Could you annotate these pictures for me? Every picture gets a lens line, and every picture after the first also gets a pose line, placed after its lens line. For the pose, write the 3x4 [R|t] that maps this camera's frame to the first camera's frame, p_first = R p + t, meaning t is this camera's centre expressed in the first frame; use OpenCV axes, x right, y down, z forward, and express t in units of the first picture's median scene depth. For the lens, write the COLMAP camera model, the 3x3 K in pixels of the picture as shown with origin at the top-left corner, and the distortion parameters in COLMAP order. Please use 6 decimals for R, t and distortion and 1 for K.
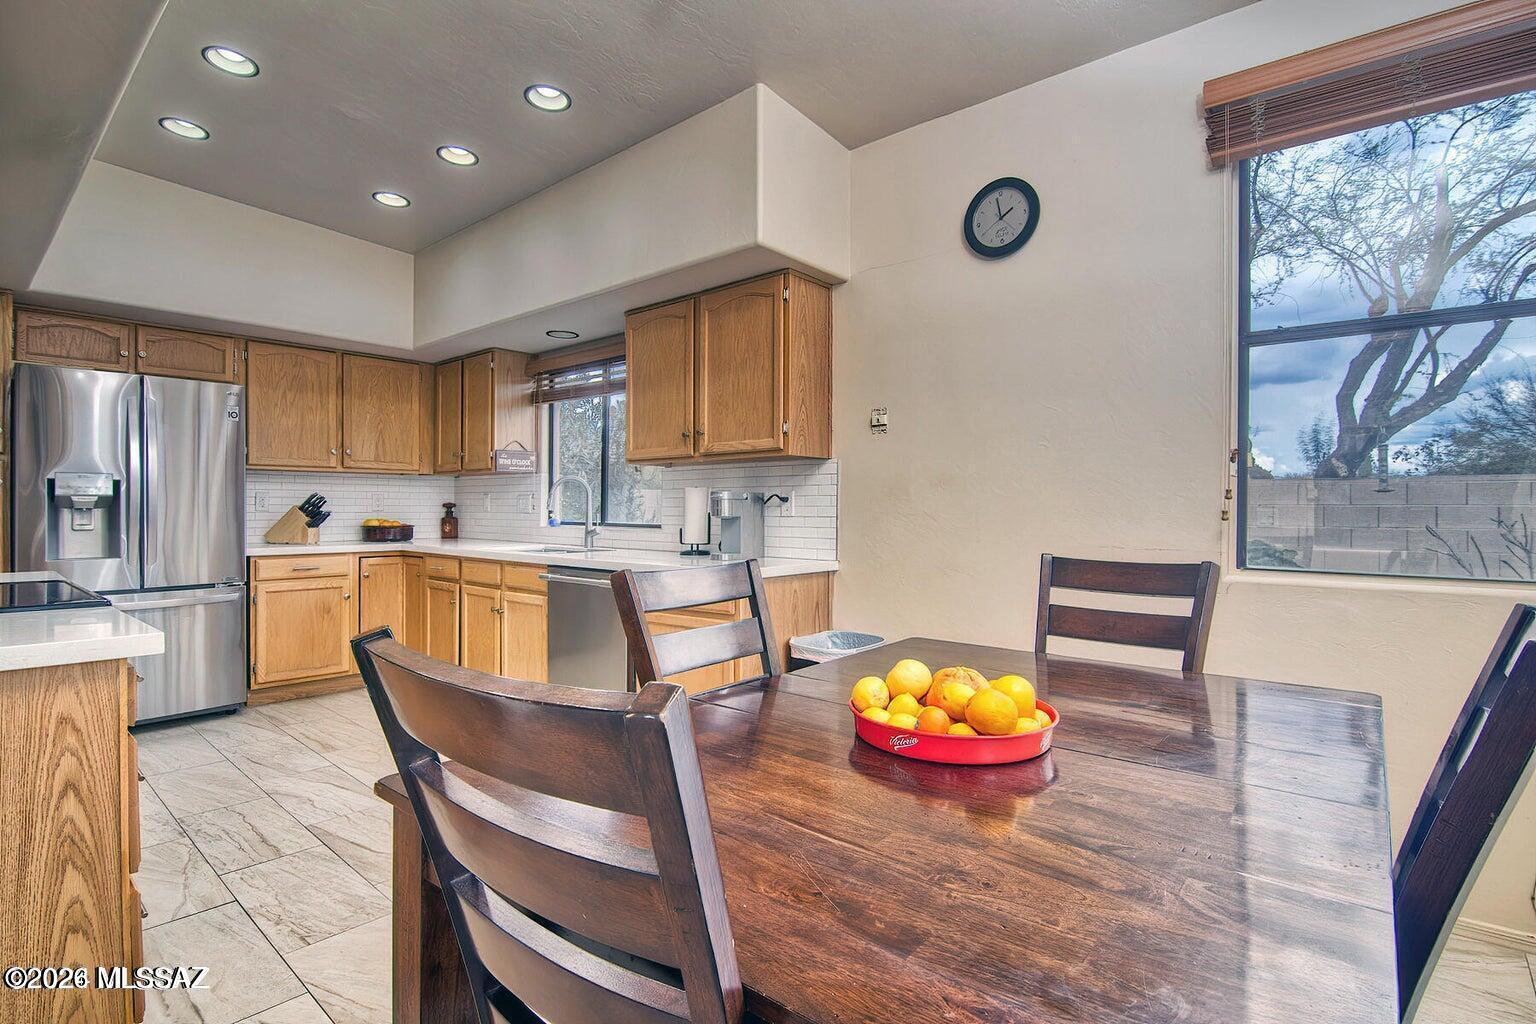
lens RADIAL K [[737.2, 0, 762.8], [0, 737.2, 509.8], [0, 0, 1]] dist [-0.014553, -0.005303]
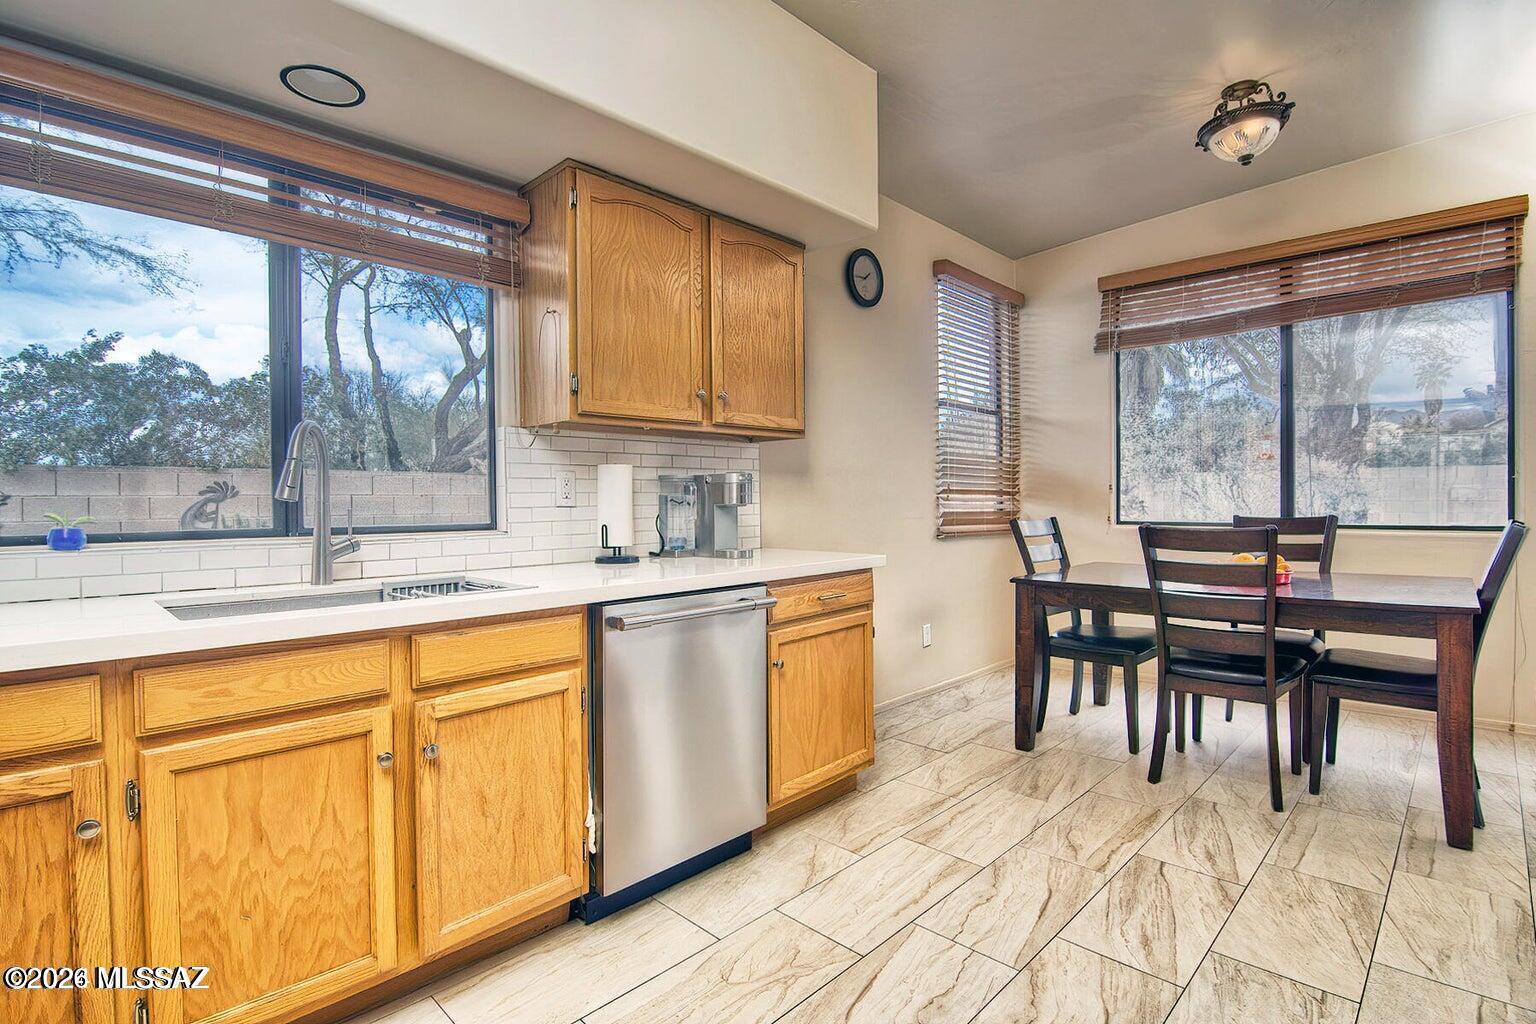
lens RADIAL K [[737.2, 0, 762.8], [0, 737.2, 509.8], [0, 0, 1]] dist [-0.014553, -0.005303]
pose [[0.060953, -0.015103, 0.998026, -0.712082], [0.010877, 0.999836, 0.014467, 0.002798], [-0.998081, 0.009973, 0.061108, 0.757335]]
